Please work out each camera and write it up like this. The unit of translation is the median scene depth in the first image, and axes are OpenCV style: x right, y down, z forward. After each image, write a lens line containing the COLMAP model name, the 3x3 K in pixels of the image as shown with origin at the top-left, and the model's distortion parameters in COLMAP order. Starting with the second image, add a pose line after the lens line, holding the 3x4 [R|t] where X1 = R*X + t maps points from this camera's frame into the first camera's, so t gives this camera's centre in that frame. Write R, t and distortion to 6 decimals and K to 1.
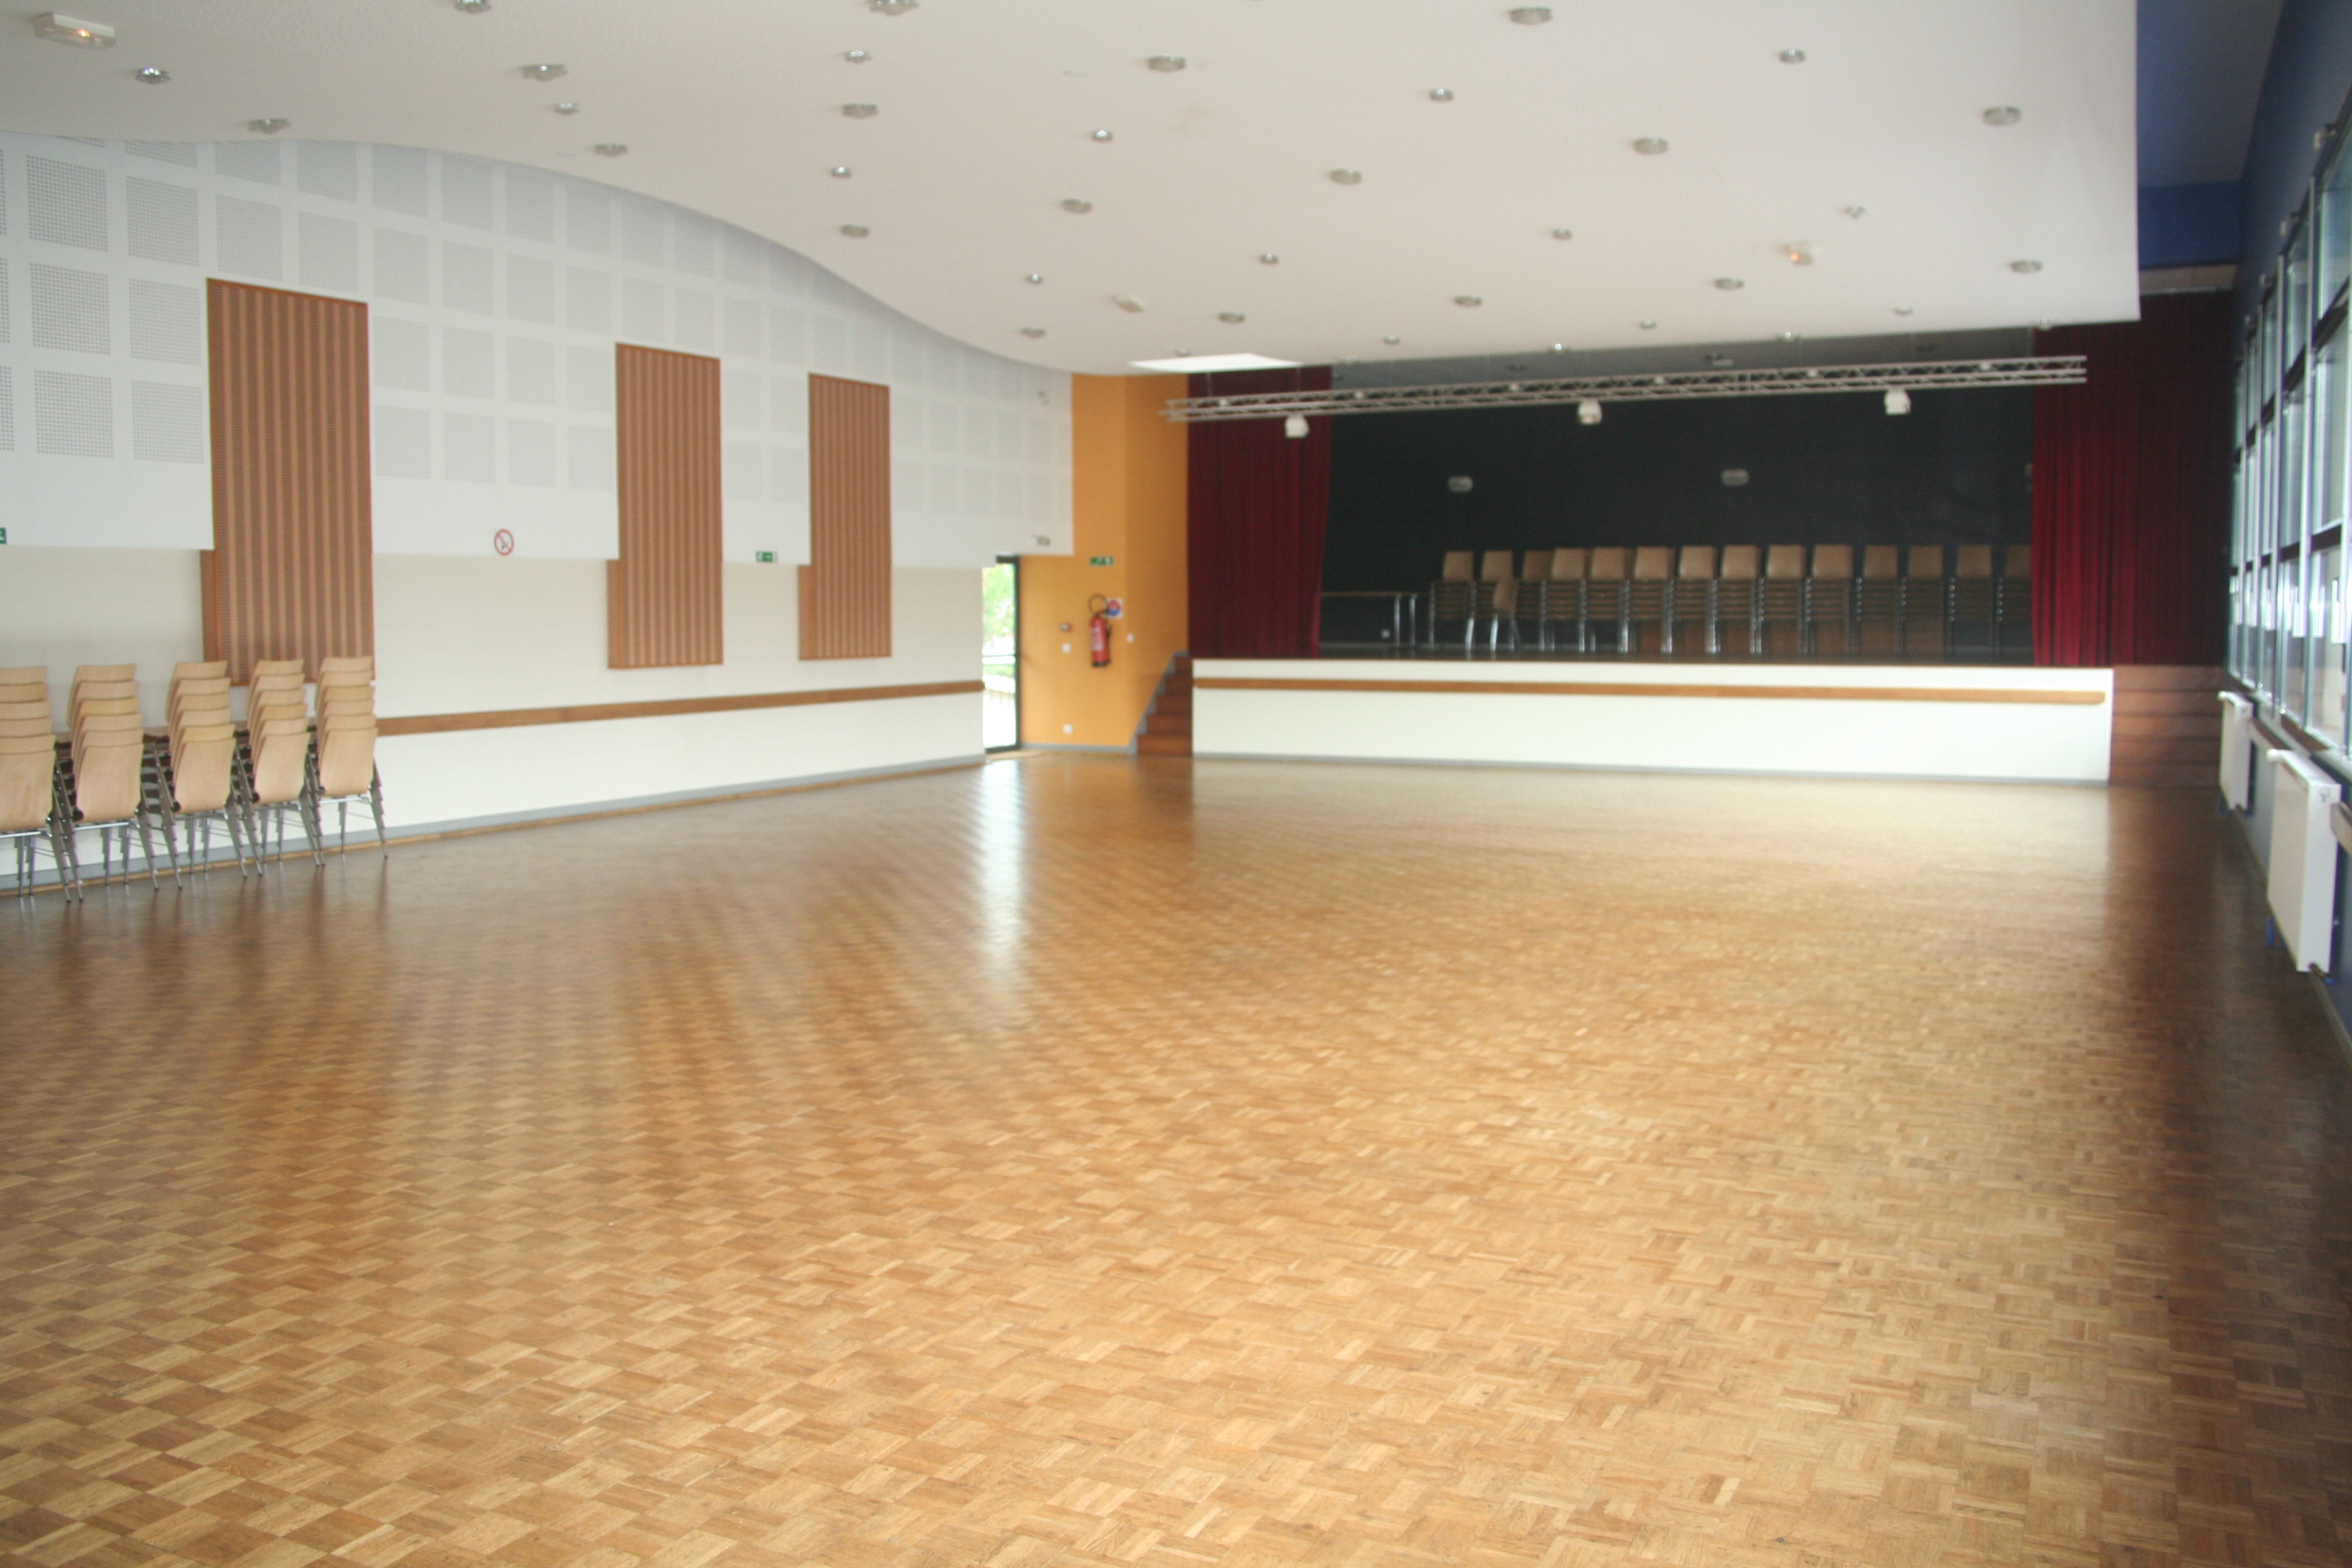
lens RADIAL K [[2008.1, 0, 1331.3], [0, 2008.1, 644.0], [0, 0, 1]] dist [-0.085990, 0.022141]
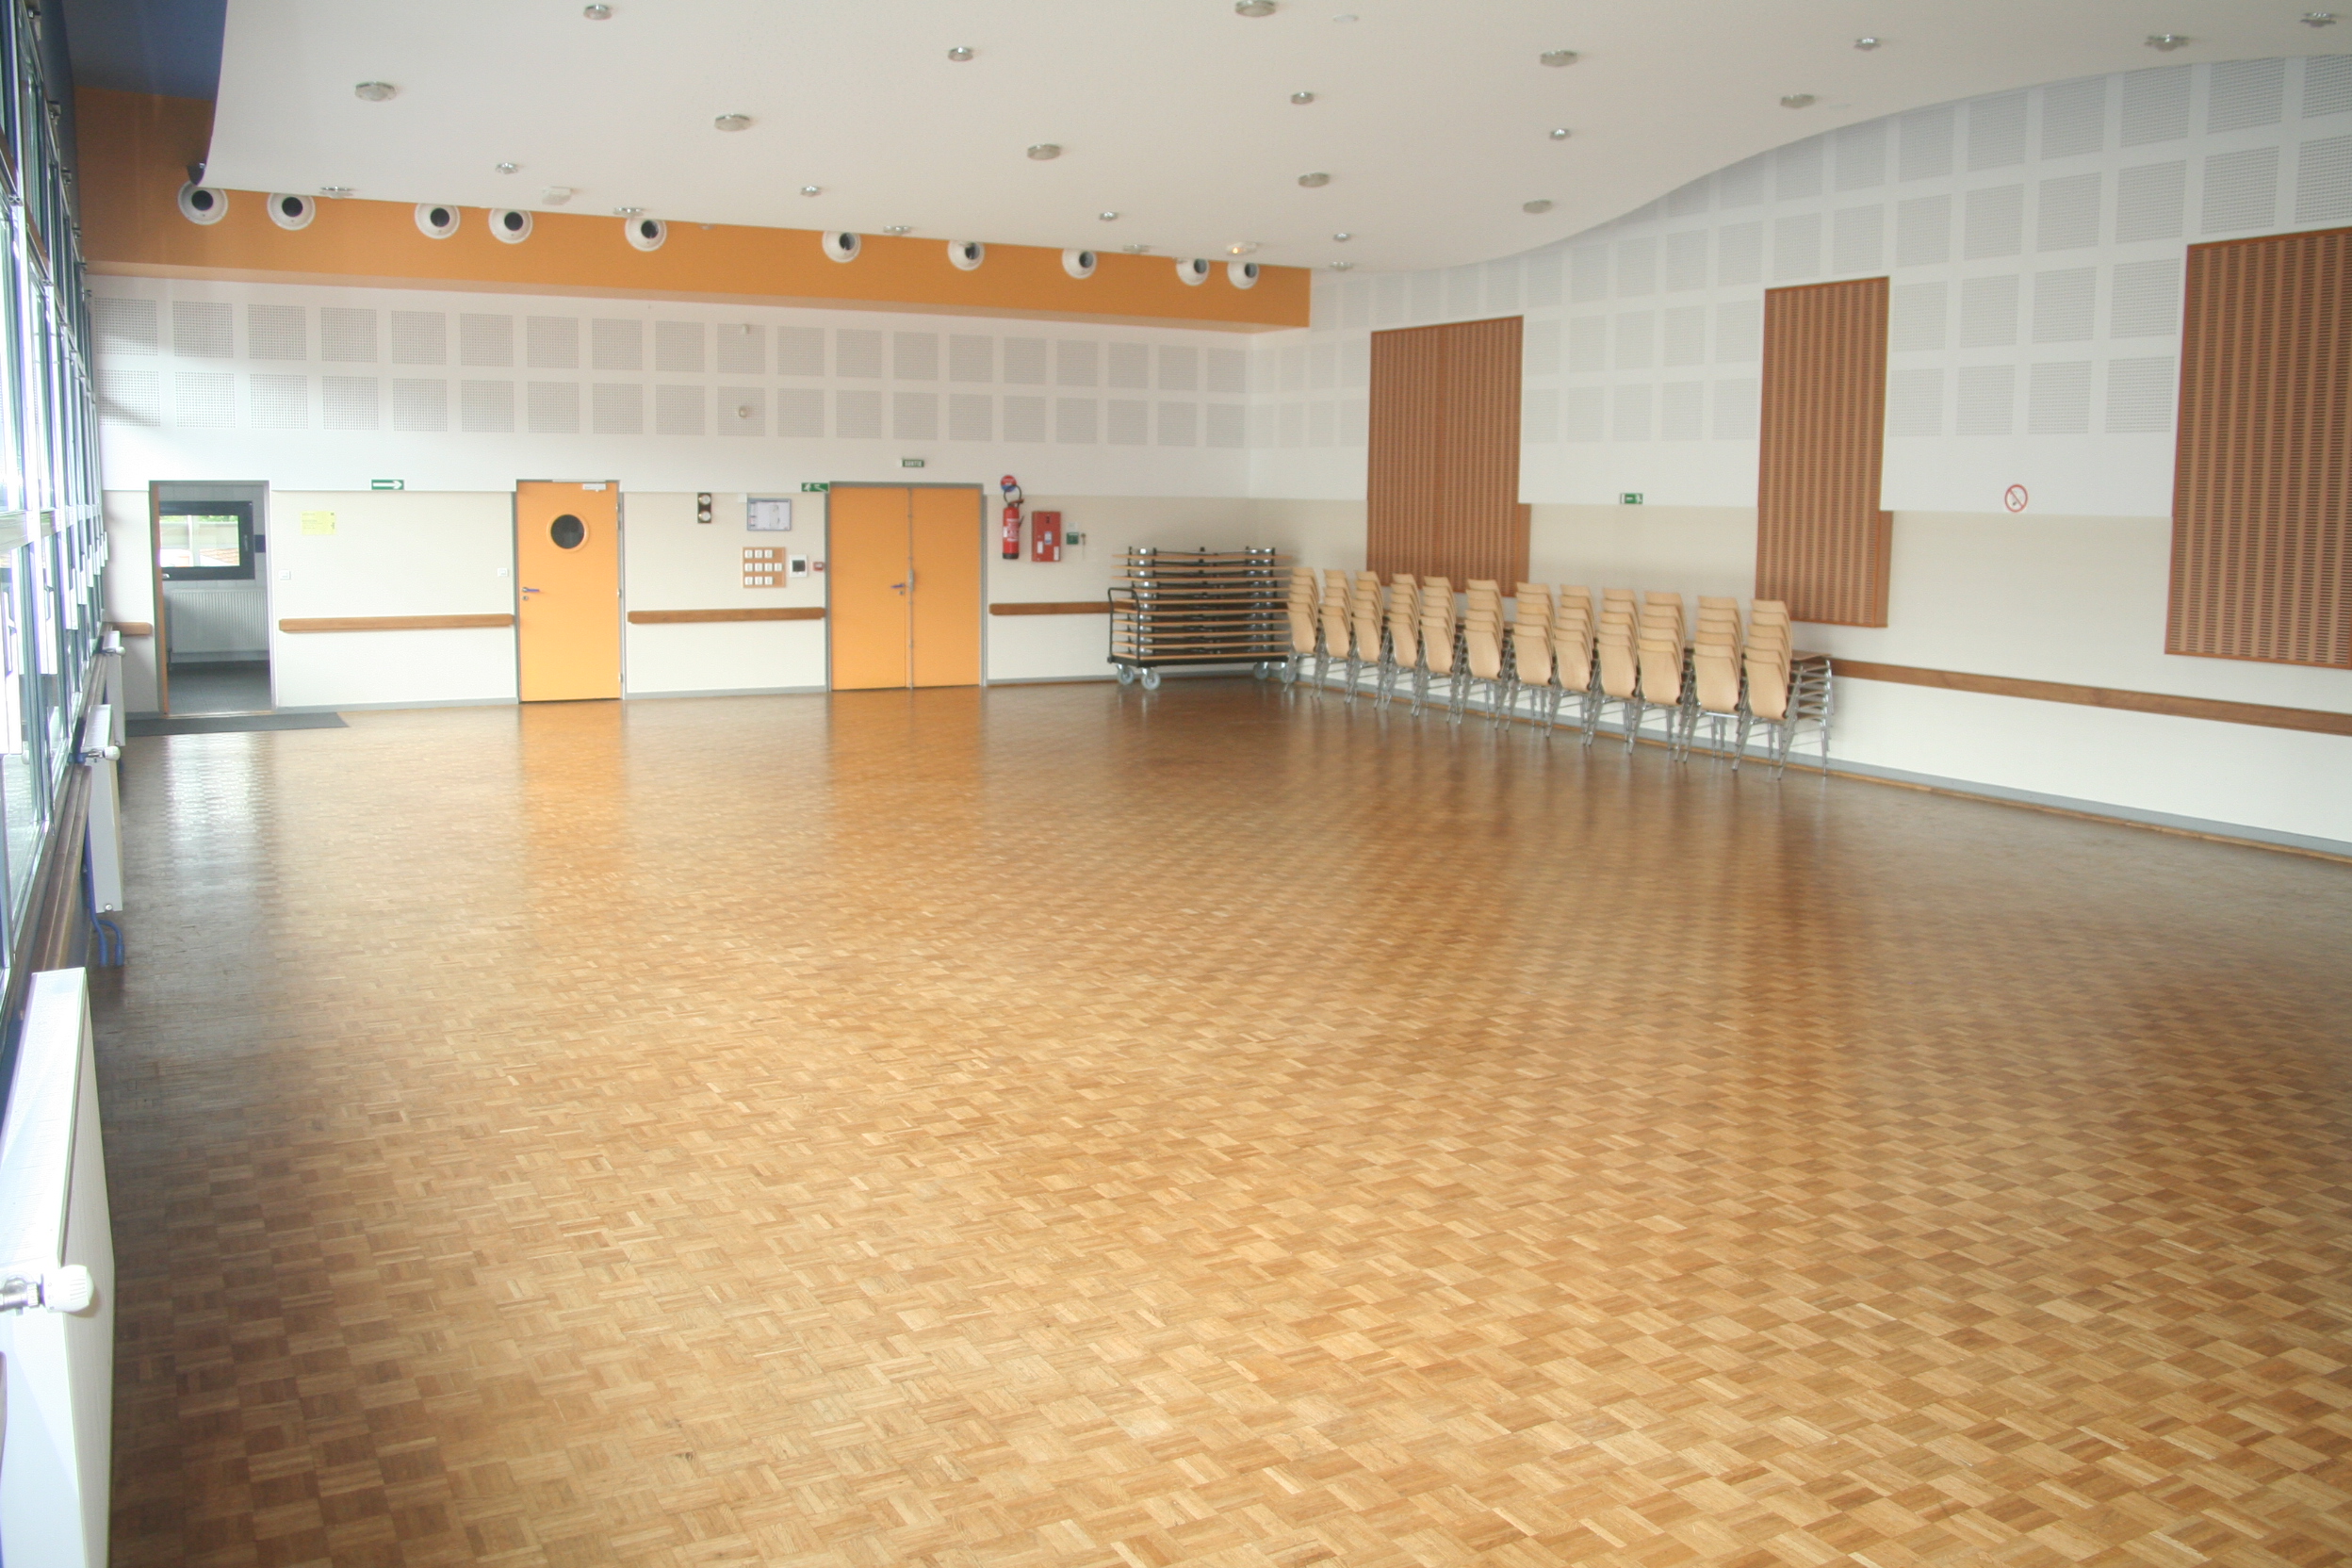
lens RADIAL K [[2008.1, 0, 1262.1], [0, 2008.1, 788.0], [0, 0, 1]] dist [-0.085990, 0.022141]
pose [[-0.593864, 0.080321, -0.800546, 0.595018], [-0.056507, 0.988383, 0.141086, -0.029907], [0.802578, 0.129023, -0.582427, 1.377129]]
